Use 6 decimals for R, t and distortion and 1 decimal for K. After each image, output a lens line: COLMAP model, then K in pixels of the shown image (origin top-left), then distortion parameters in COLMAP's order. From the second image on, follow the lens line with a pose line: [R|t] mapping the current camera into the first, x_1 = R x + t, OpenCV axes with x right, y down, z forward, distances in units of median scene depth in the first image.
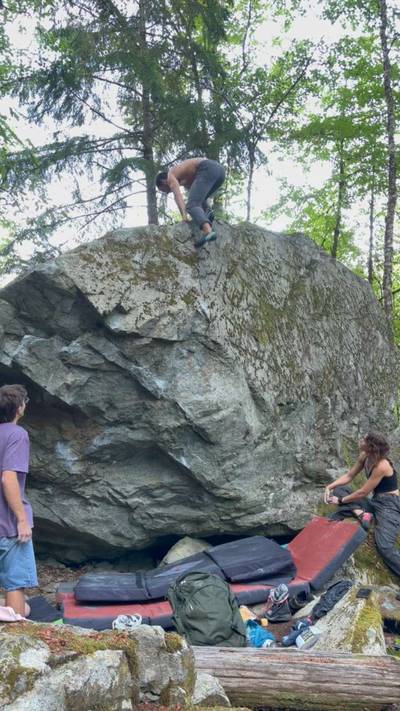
lens RADIAL K [[579.0, 0, 200.0], [0, 579.0, 355.5], [0, 0, 1]] dist [0.183353, -0.369774]
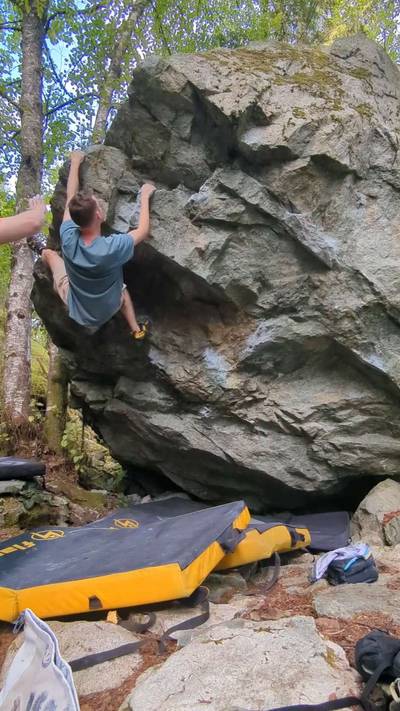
lens RADIAL K [[447.7, 0, 200.0], [0, 447.7, 355.5], [0, 0, 1]] dist [-0.000440, 0.000058]
pose [[0.931901, -0.095533, -0.349906, -0.038375], [0.076438, 0.994752, -0.068015, 0.202331], [0.354567, 0.036637, 0.934312, 0.436794]]
